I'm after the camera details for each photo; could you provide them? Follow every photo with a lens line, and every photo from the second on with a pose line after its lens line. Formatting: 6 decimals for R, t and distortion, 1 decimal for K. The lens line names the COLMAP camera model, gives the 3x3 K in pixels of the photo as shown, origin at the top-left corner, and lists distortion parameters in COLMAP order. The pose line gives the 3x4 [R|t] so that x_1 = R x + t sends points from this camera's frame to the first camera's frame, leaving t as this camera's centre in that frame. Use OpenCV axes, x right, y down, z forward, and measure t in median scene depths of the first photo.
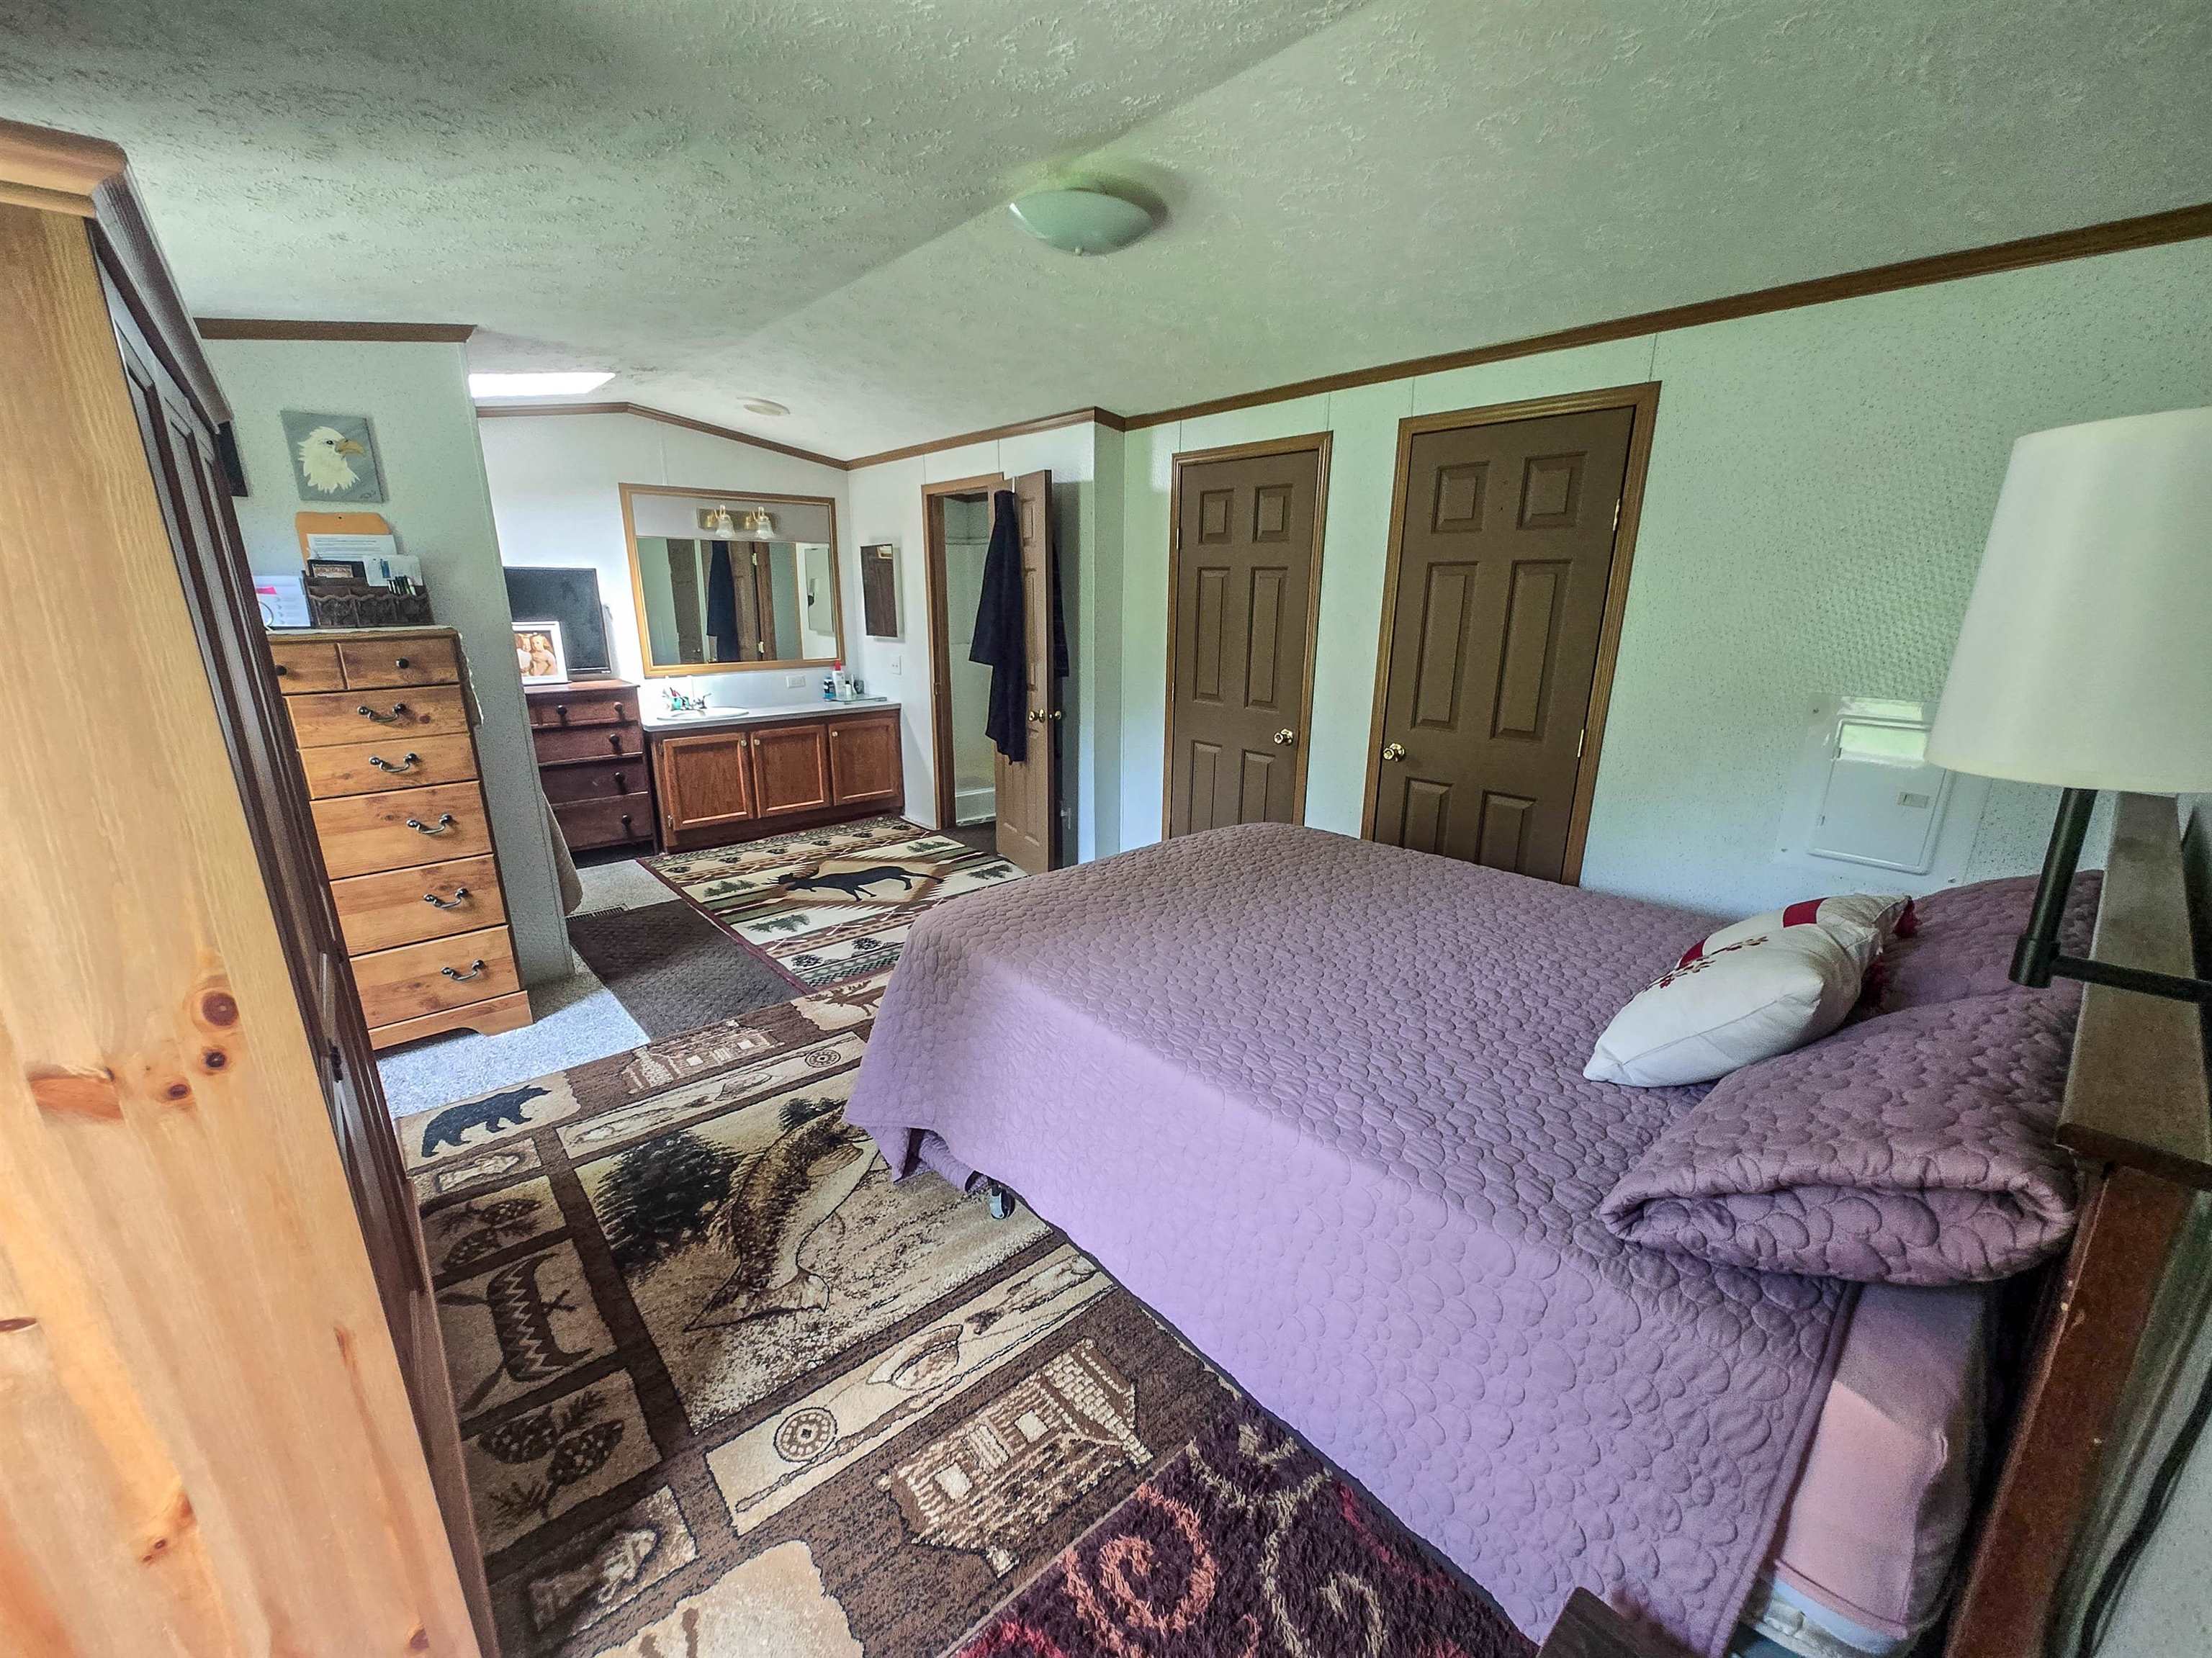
lens RADIAL K [[883.1, 0, 1099.5], [0, 883.1, 841.6], [0, 0, 1]] dist [0.001612, -0.001436]
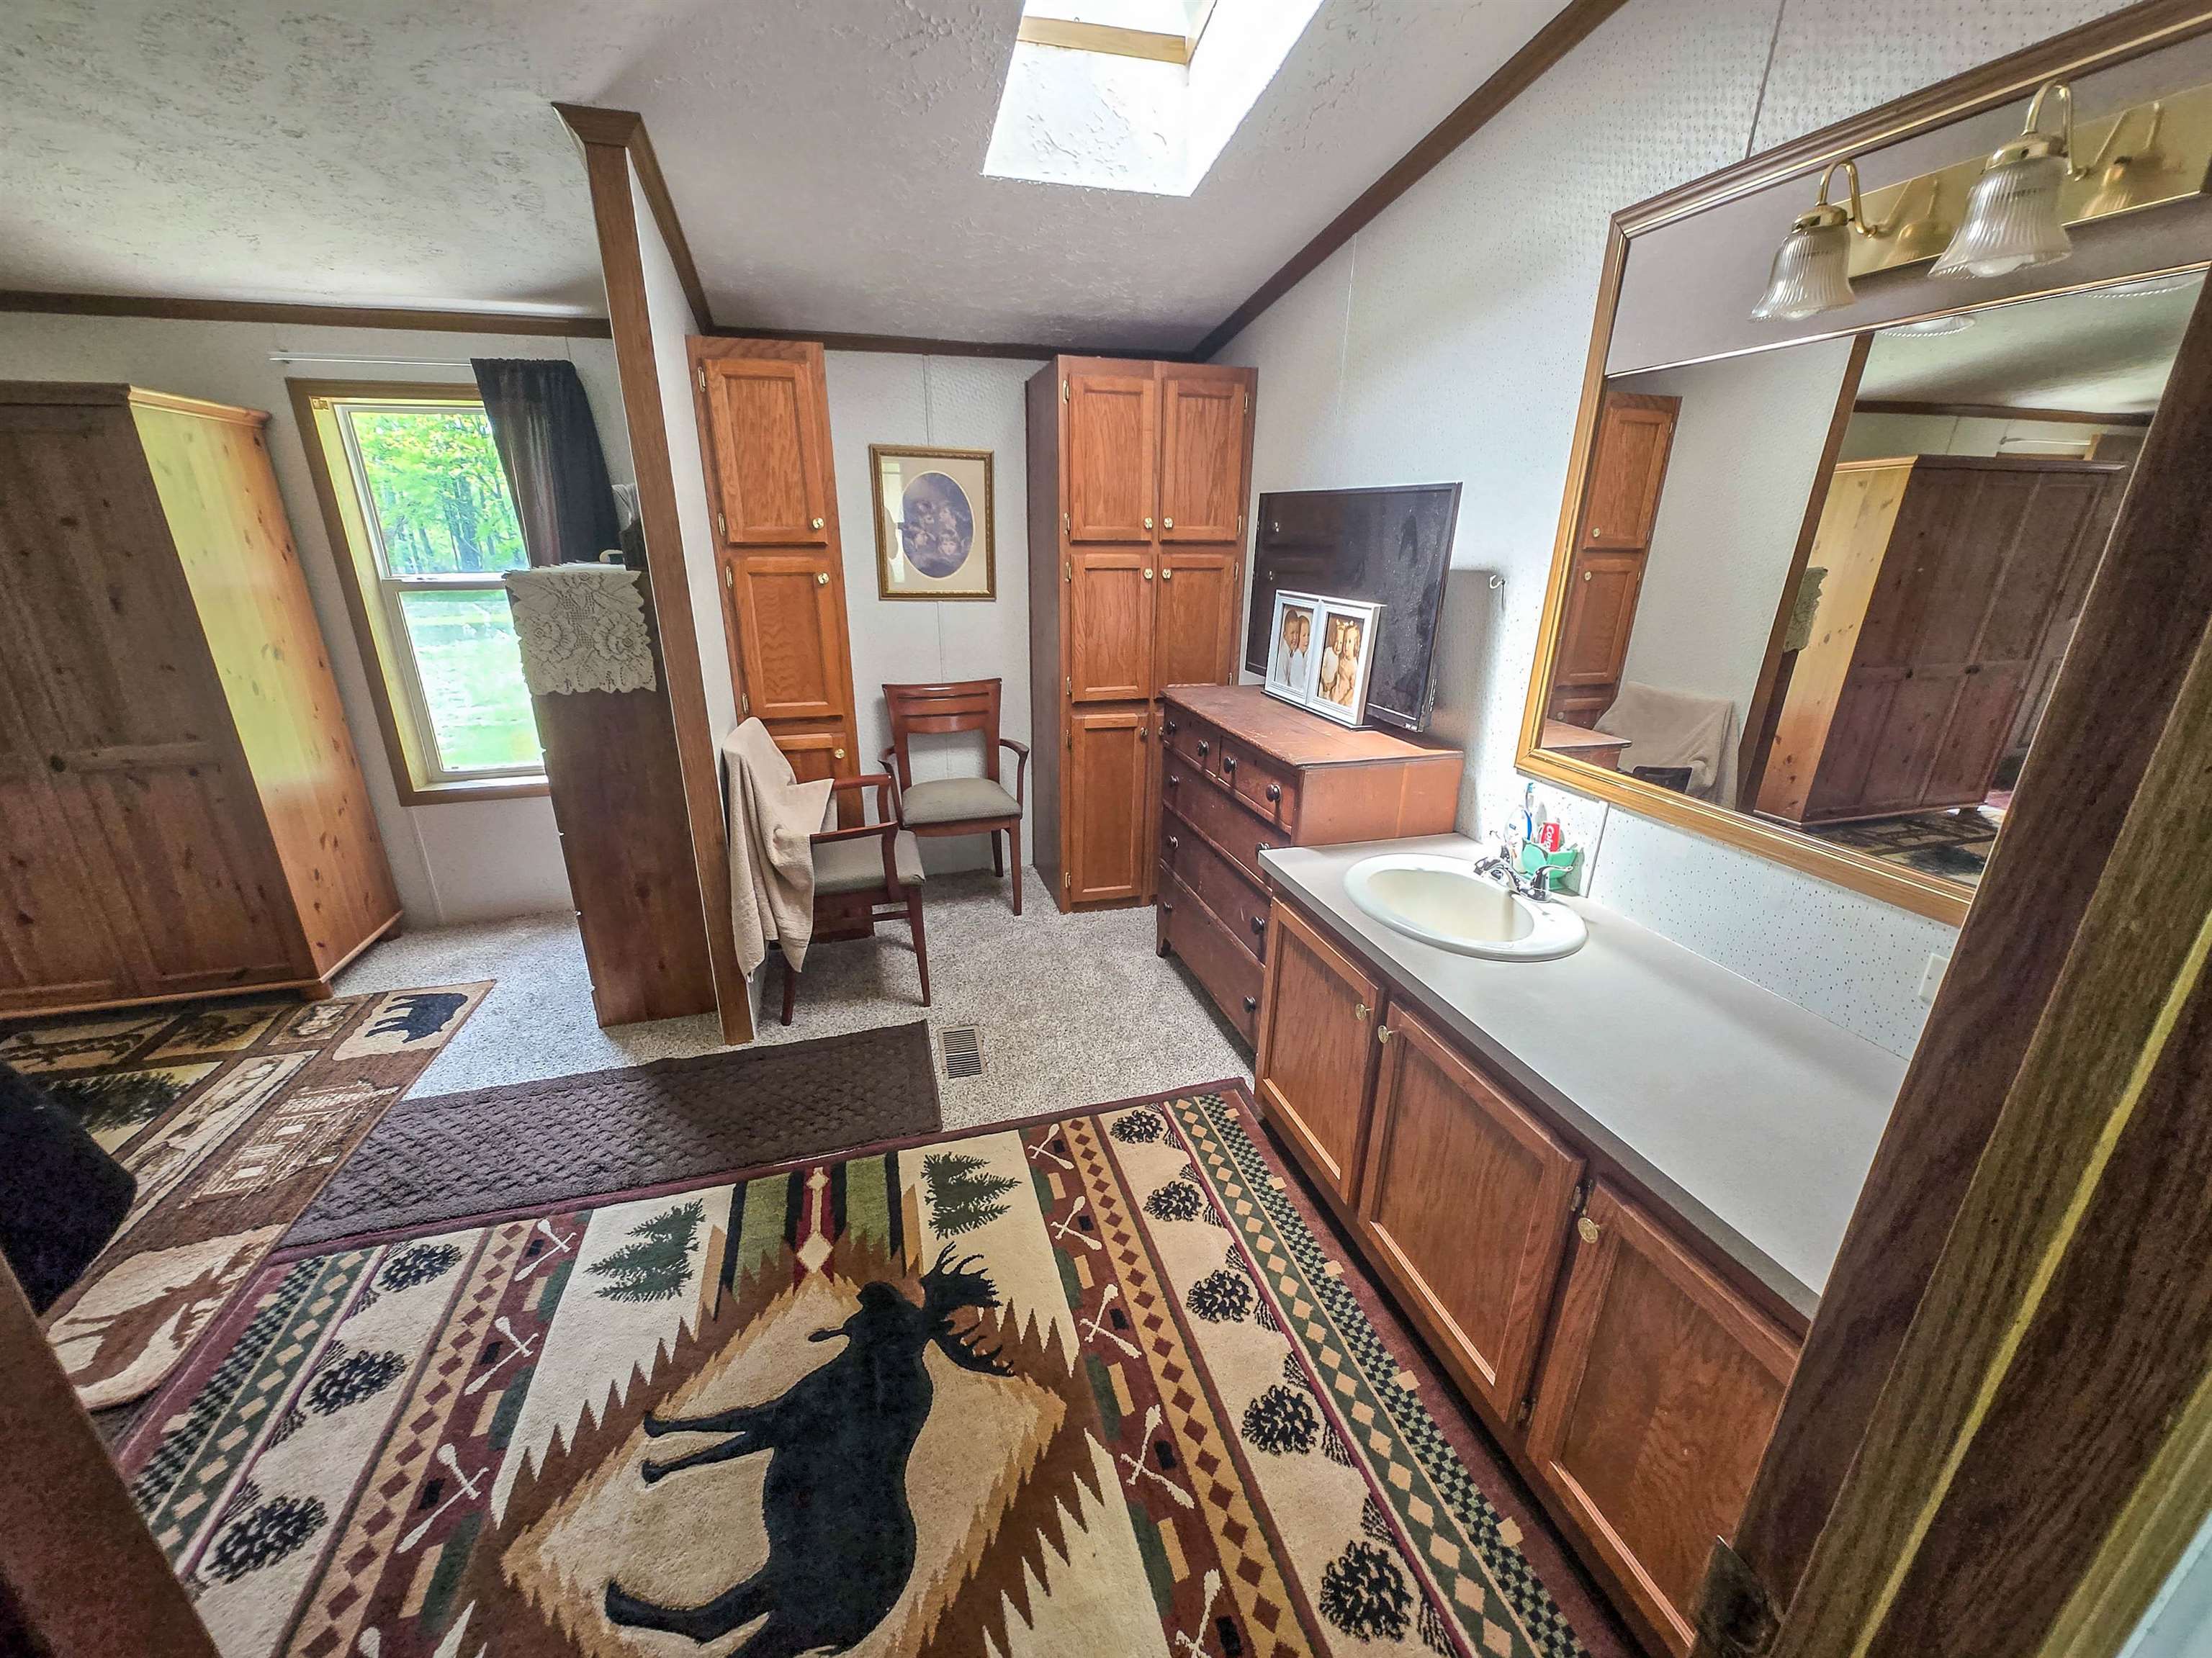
lens RADIAL K [[883.1, 0, 1109.2], [0, 883.1, 827.4], [0, 0, 1]] dist [0.001612, -0.001436]
pose [[-0.433349, 0.290462, -0.853136, -0.120936], [-0.256360, 0.867803, 0.425674, -0.341798], [0.863995, 0.403175, -0.301599, 1.179043]]
